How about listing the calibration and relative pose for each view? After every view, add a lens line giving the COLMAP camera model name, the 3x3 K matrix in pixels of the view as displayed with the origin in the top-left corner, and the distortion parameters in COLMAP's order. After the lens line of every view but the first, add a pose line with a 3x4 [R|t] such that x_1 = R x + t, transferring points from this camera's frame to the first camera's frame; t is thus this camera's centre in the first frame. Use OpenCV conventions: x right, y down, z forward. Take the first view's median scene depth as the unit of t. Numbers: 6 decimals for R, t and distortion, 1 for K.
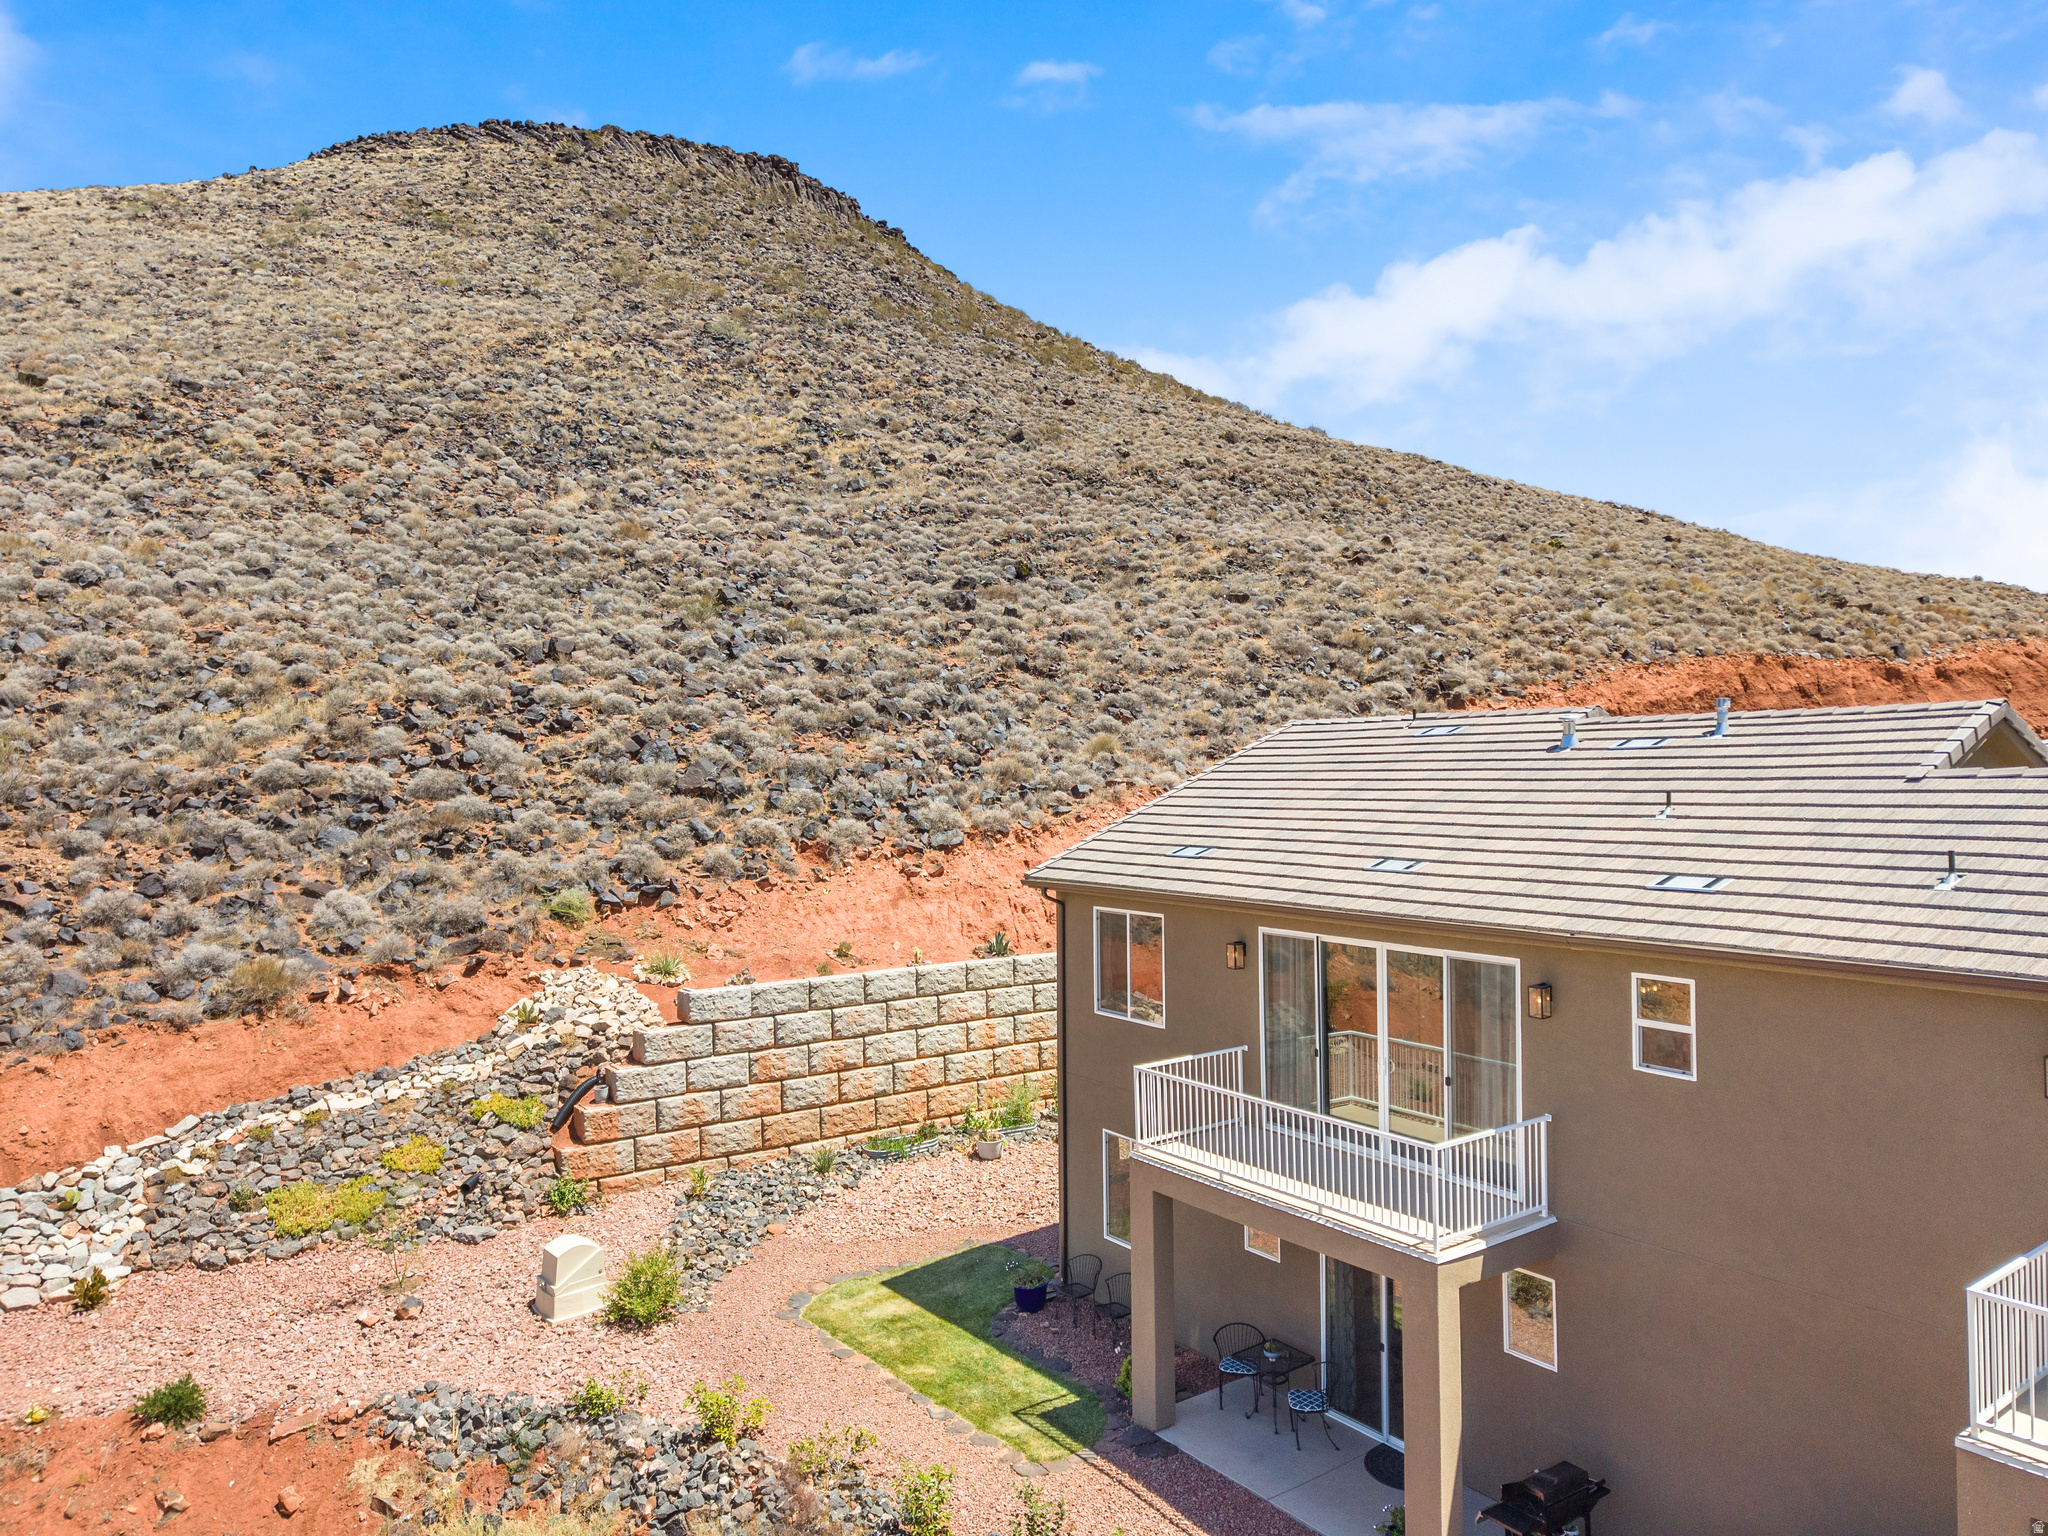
lens RADIAL K [[1397.4, 0, 1024.0], [0, 1397.4, 768.0], [0, 0, 1]] dist [0.001936, 0.005959]
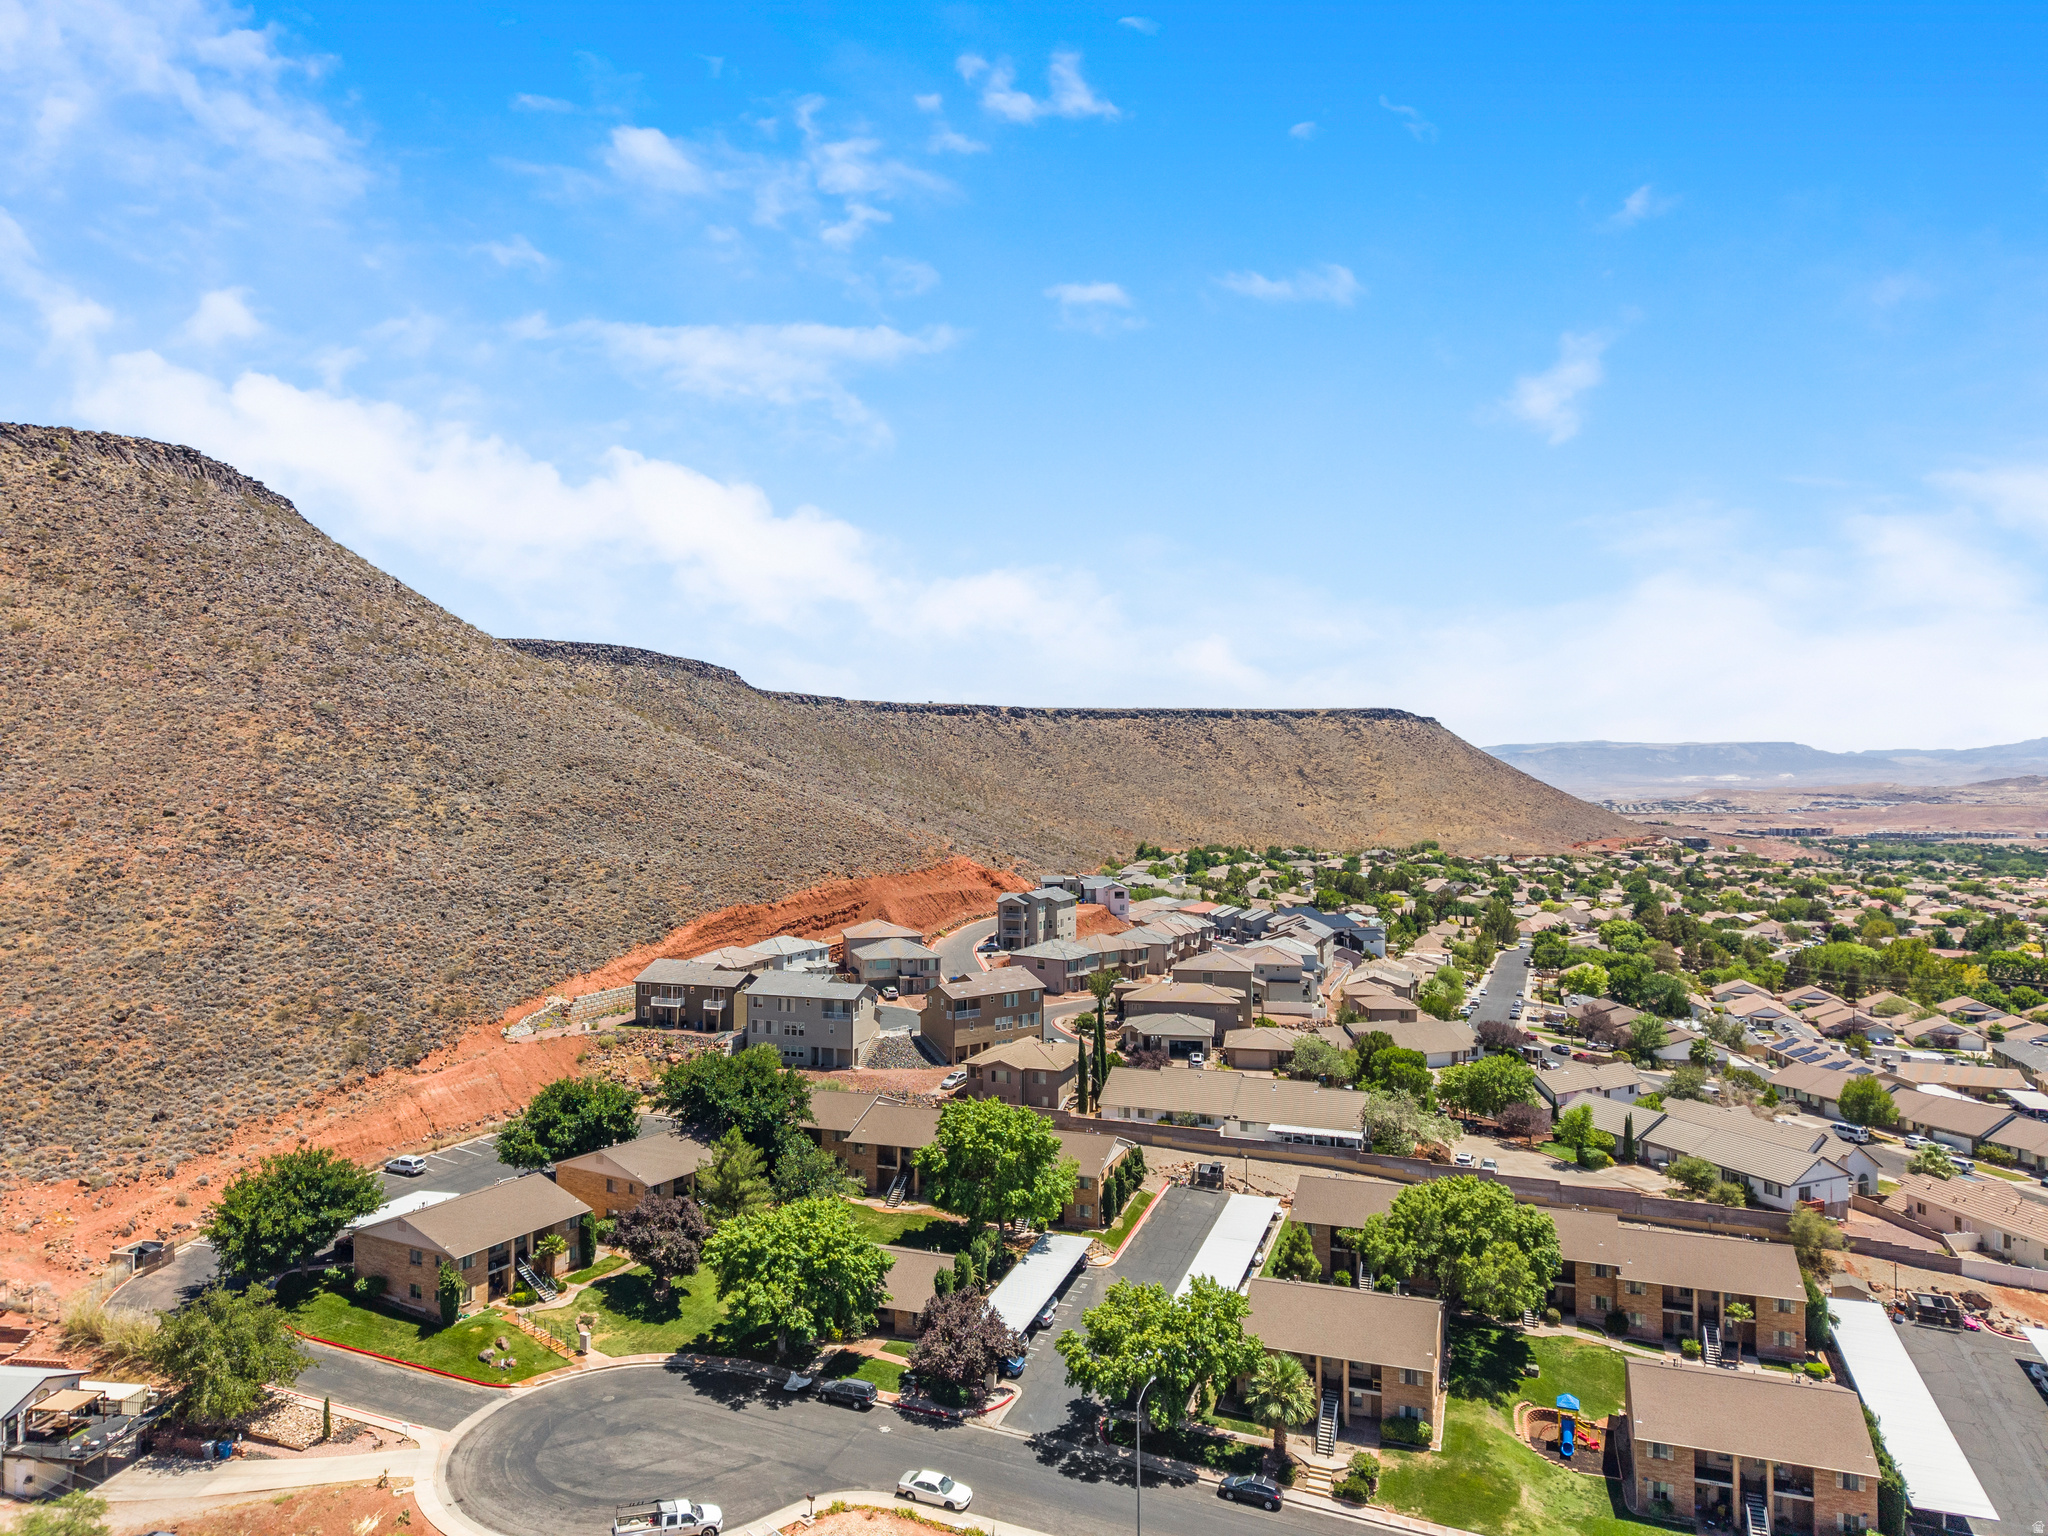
lens RADIAL K [[1397.4, 0, 1024.0], [0, 1397.4, 768.0], [0, 0, 1]] dist [0.001936, 0.005959]
pose [[0.840067, 0.008517, 0.542415, -1.144866], [-0.005260, 0.999958, -0.007556, -0.512053], [-0.542456, 0.003494, 0.840077, -3.295610]]
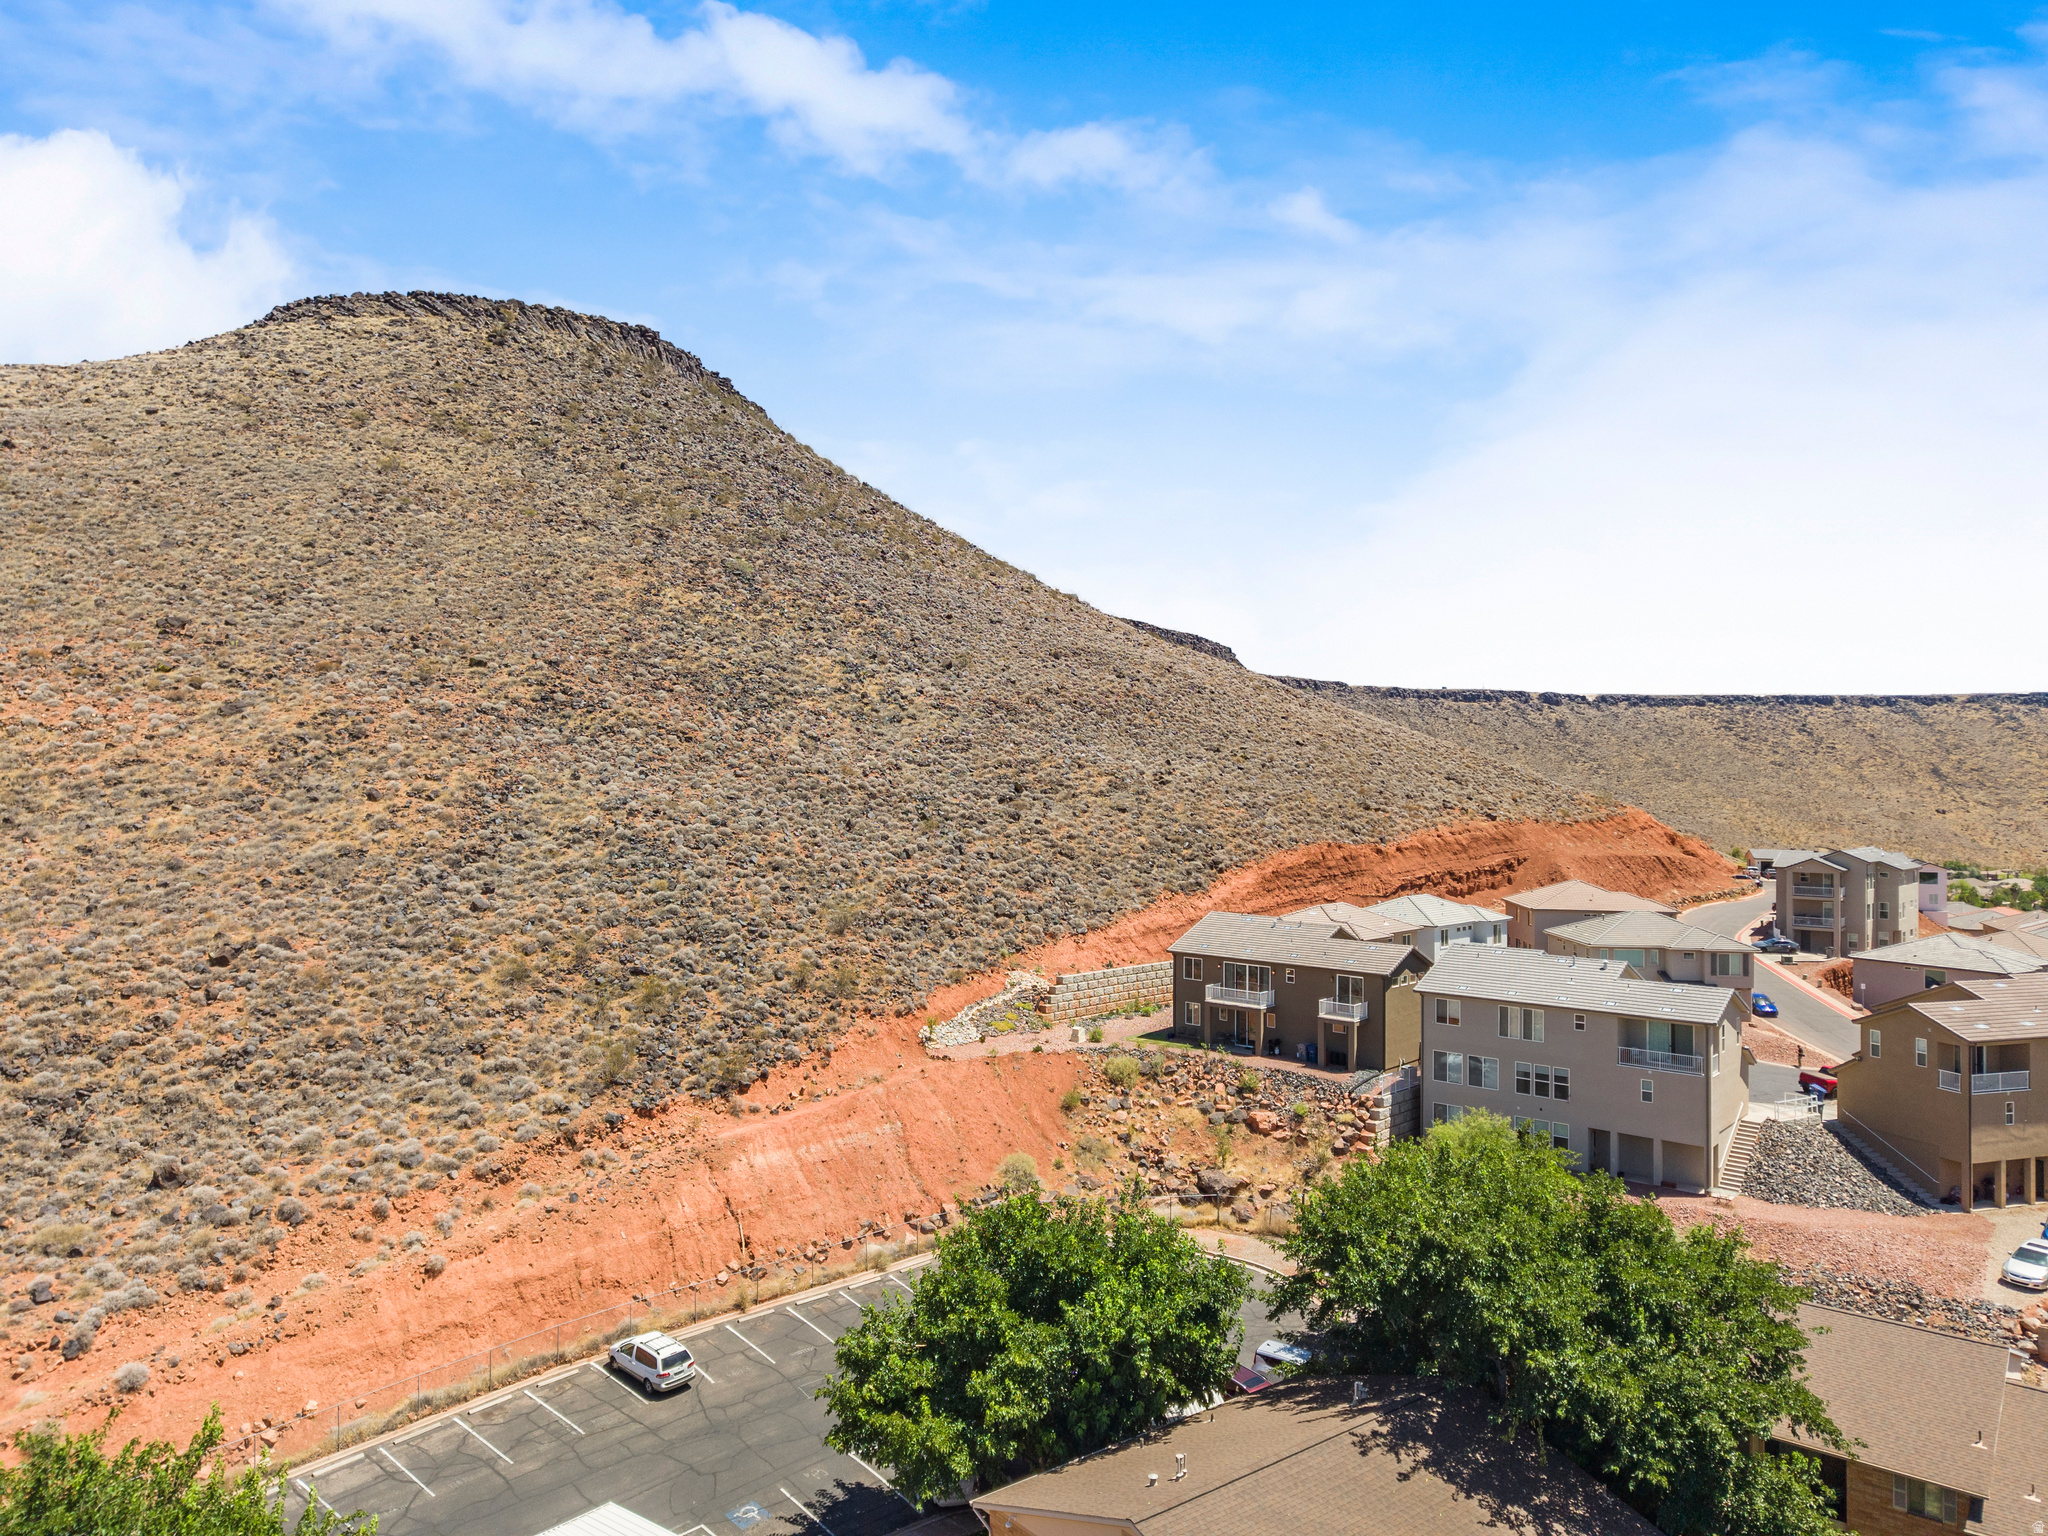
lens RADIAL K [[1369.0, 0, 1024.0], [0, 1369.0, 768.0], [0, 0, 1]] dist [0.111538, -0.150834]
pose [[0.972590, 0.023427, 0.231345, -0.619985], [-0.020984, 0.999695, -0.013014, -0.186450], [-0.231580, 0.007803, 0.972785, -1.362719]]
